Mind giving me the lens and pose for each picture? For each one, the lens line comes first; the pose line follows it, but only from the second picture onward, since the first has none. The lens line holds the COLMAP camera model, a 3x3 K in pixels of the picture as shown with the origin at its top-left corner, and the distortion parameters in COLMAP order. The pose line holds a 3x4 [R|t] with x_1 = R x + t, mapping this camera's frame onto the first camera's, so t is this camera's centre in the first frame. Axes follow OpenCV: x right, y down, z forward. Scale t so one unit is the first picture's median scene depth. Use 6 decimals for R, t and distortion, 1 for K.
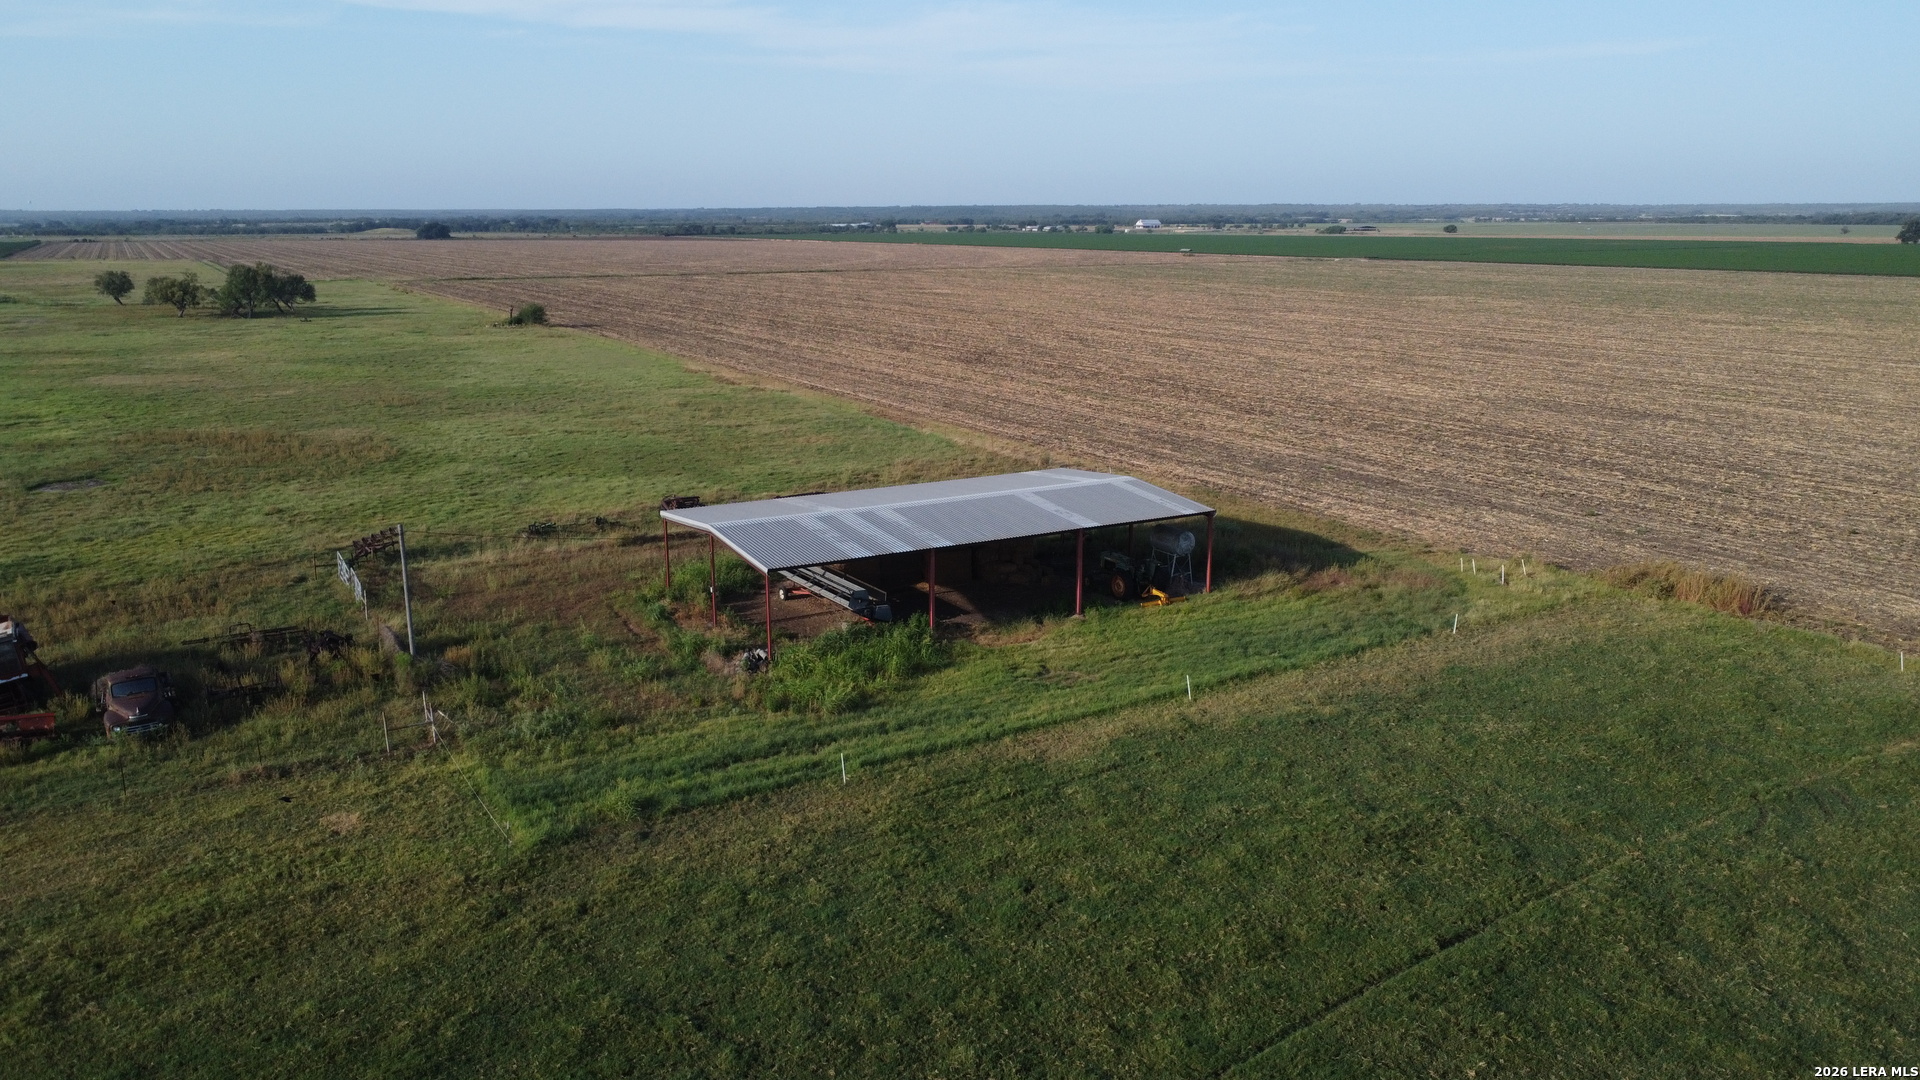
lens RADIAL K [[1430.0, 0, 961.7], [0, 1430.0, 540.7], [0, 0, 1]] dist [0.003897, -0.002799]
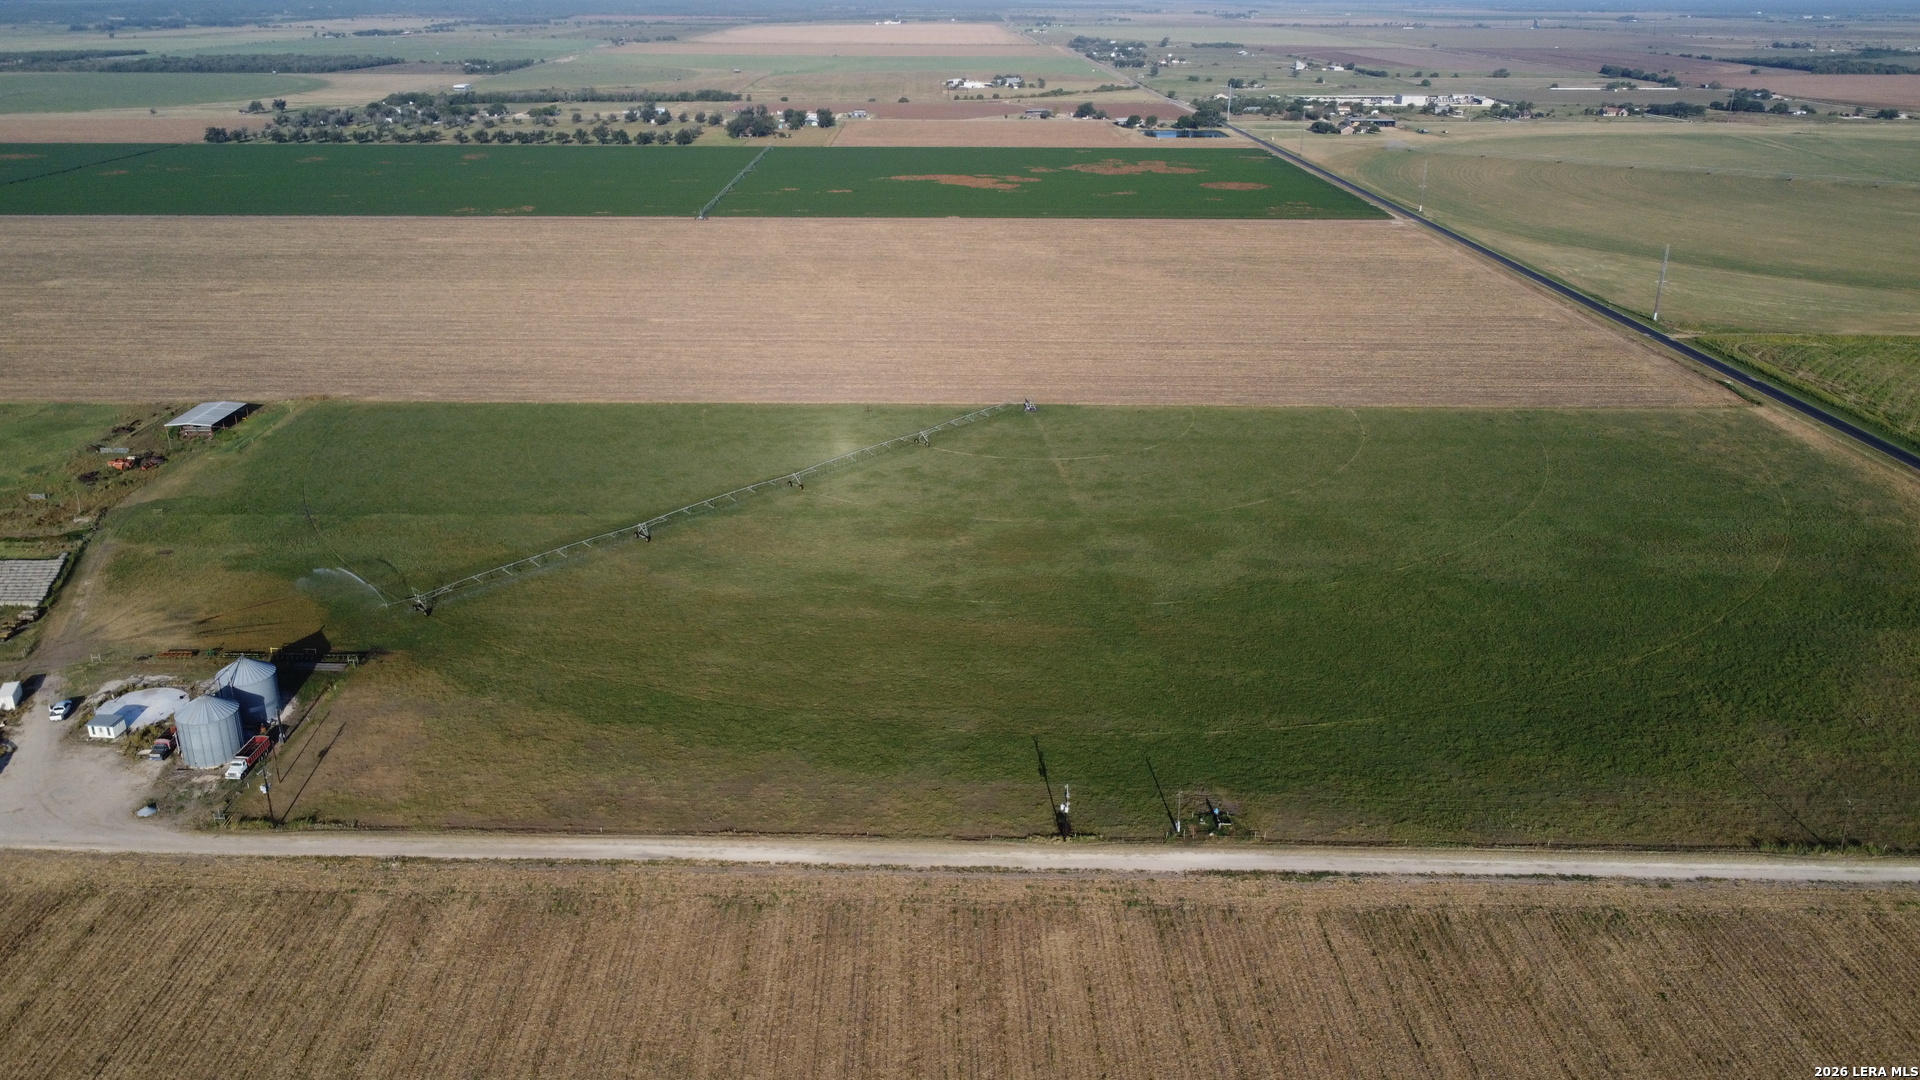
lens RADIAL K [[1430.0, 0, 959.9], [0, 1430.0, 538.8], [0, 0, 1]] dist [0.003897, -0.002799]
pose [[0.484705, -0.310488, 0.817716, -4.149183], [0.188246, 0.949998, 0.249132, -0.494661], [-0.854181, 0.033176, 0.518917, -5.603327]]
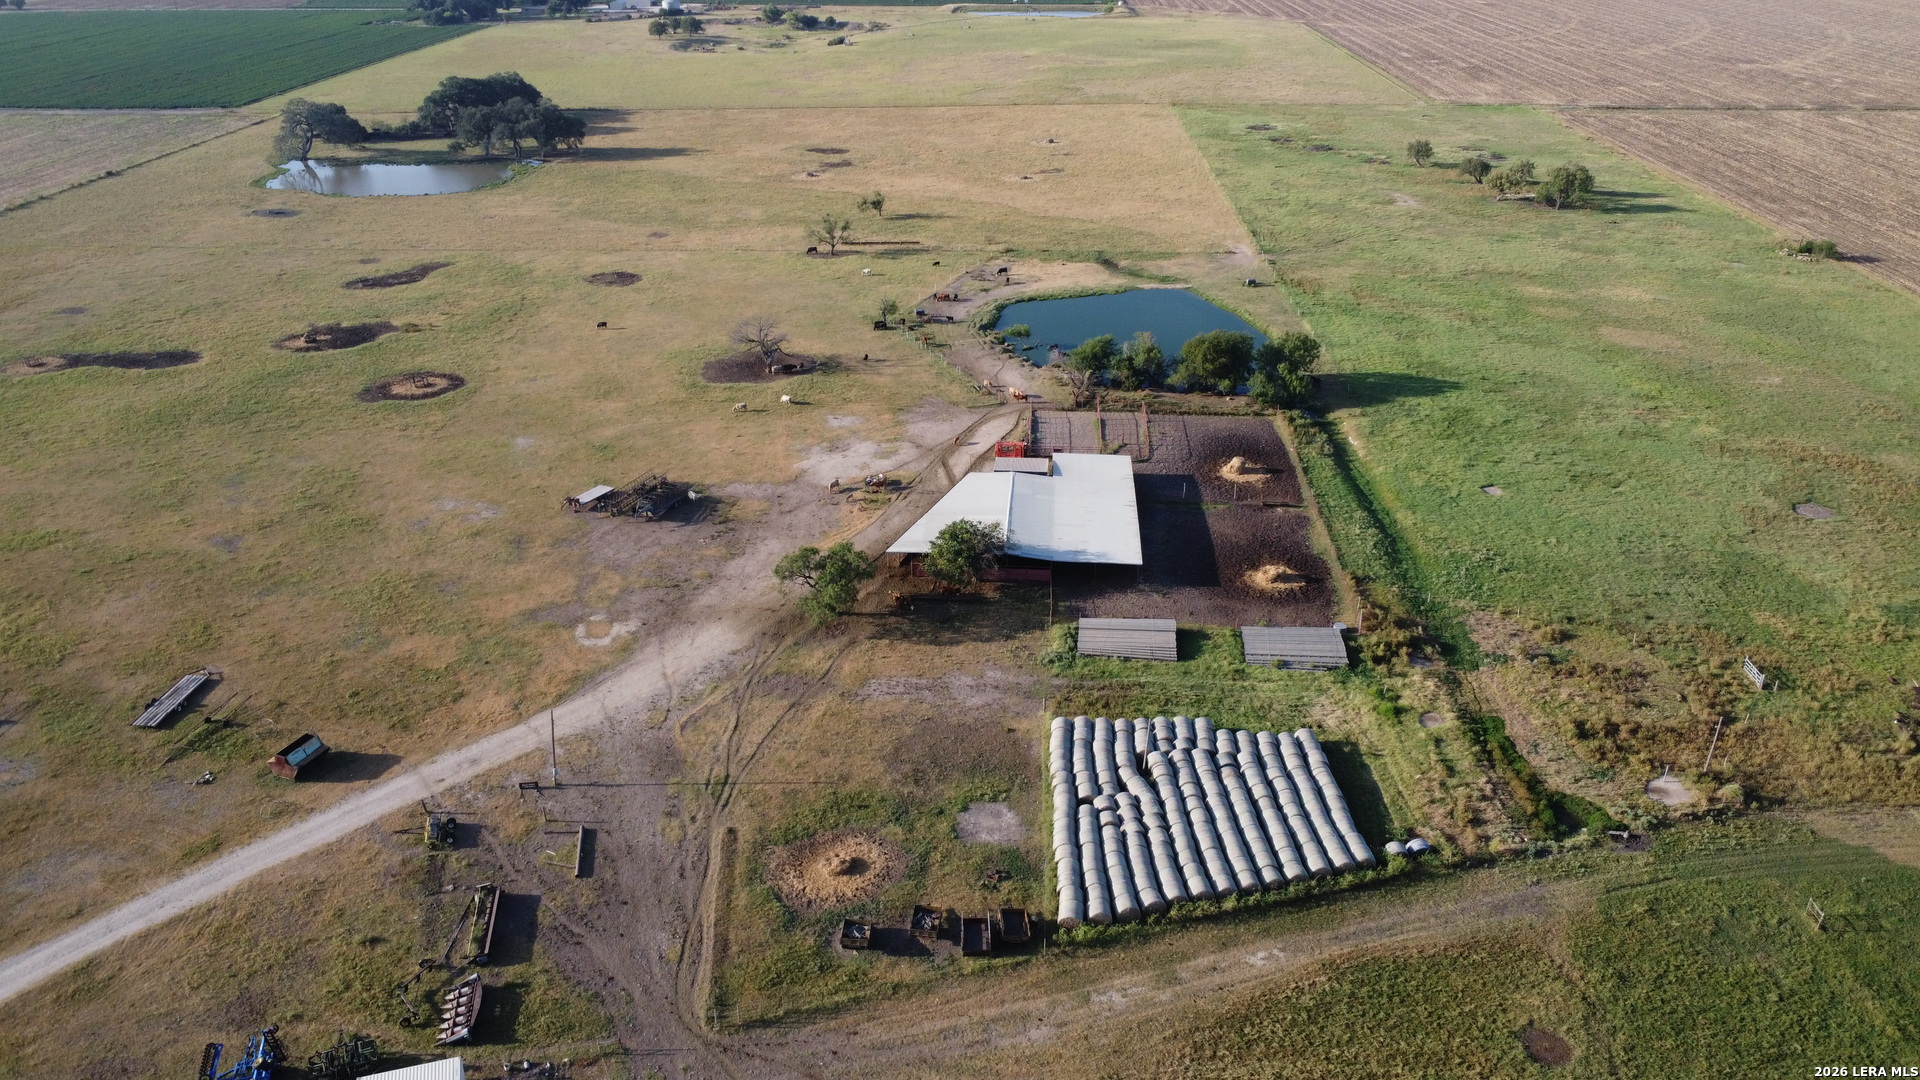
lens RADIAL K [[1430.0, 0, 954.8], [0, 1430.0, 539.1], [0, 0, 1]] dist [0.003897, -0.002799]
pose [[0.841380, 0.231079, -0.488552, -1.057877], [-0.117989, 0.960715, 0.251207, -0.543082], [0.527408, -0.153717, 0.835591, -1.795636]]
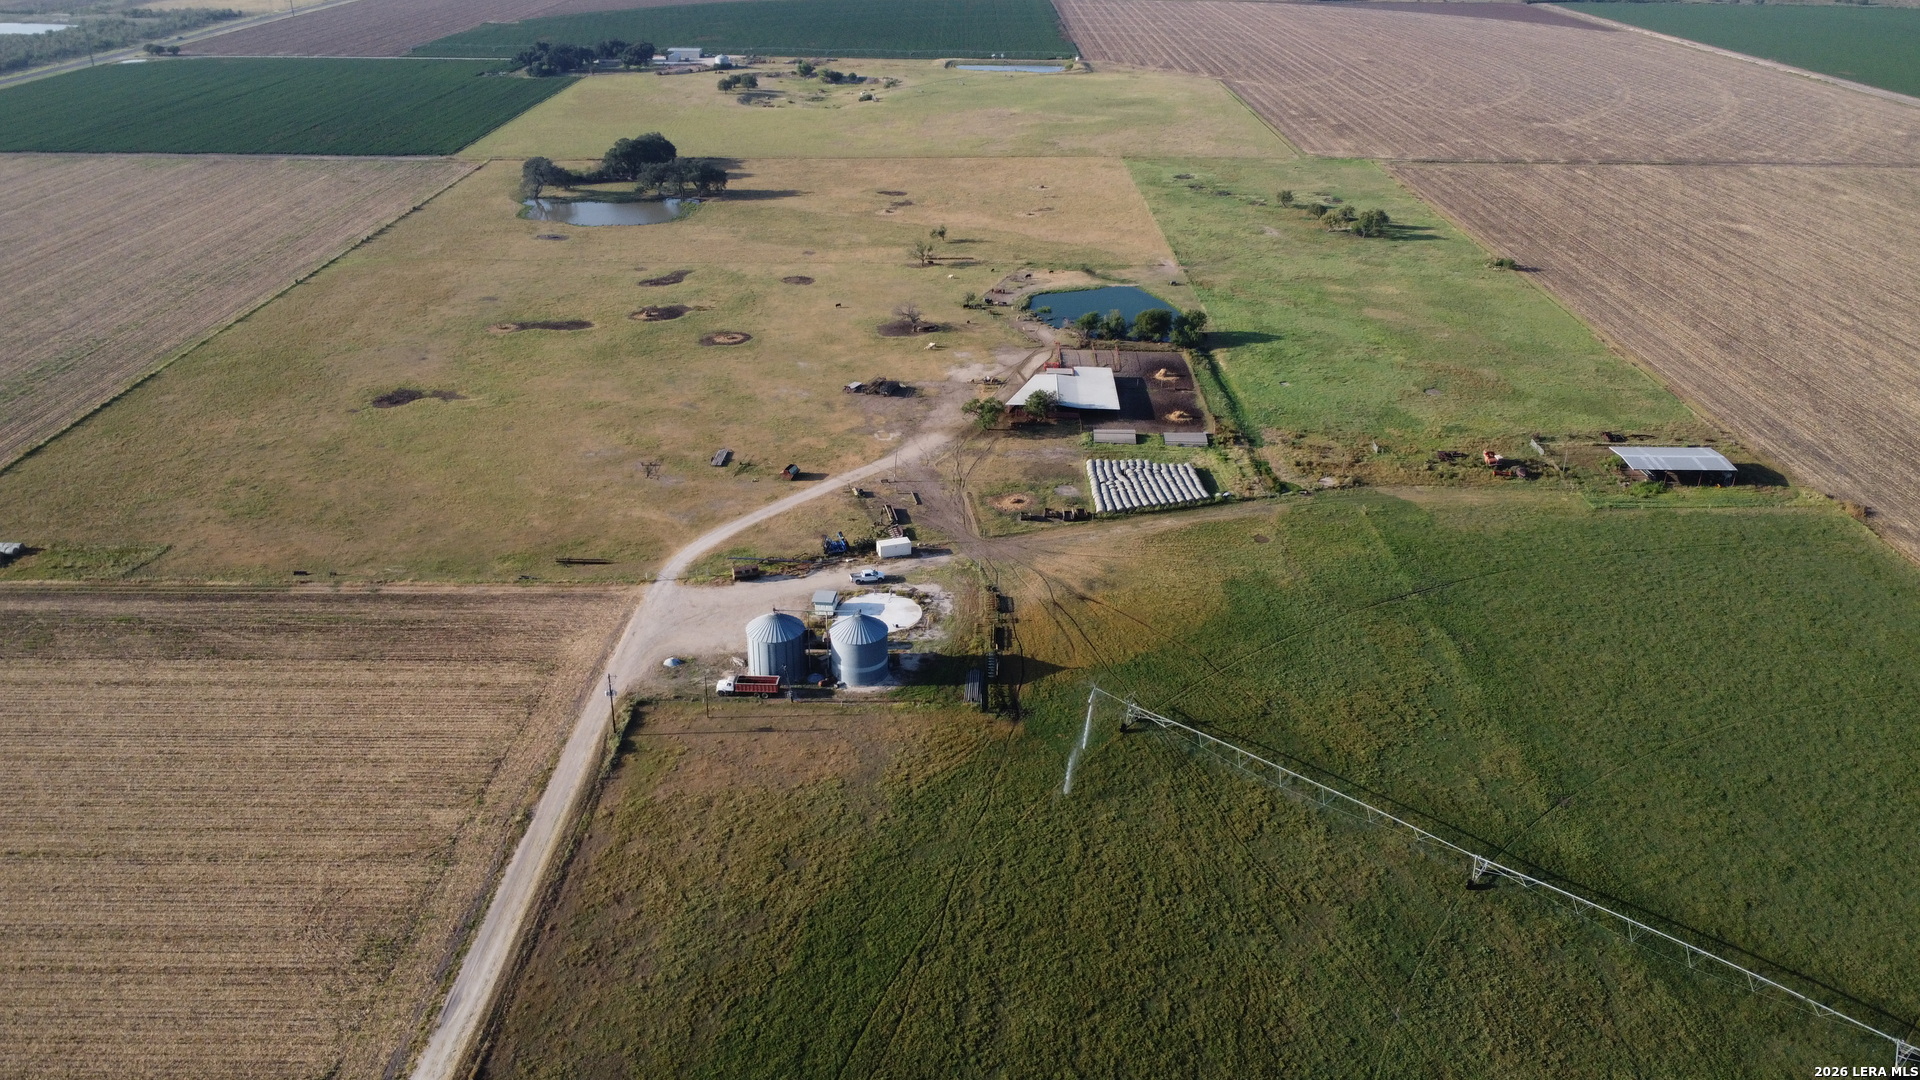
lens RADIAL K [[1430.0, 0, 961.9], [0, 1430.0, 543.0], [0, 0, 1]] dist [0.003897, -0.002799]
pose [[0.863739, 0.227133, -0.449851, 0.167115], [-0.122686, 0.960586, 0.249444, -0.739559], [0.488778, -0.160264, 0.857561, -4.871782]]
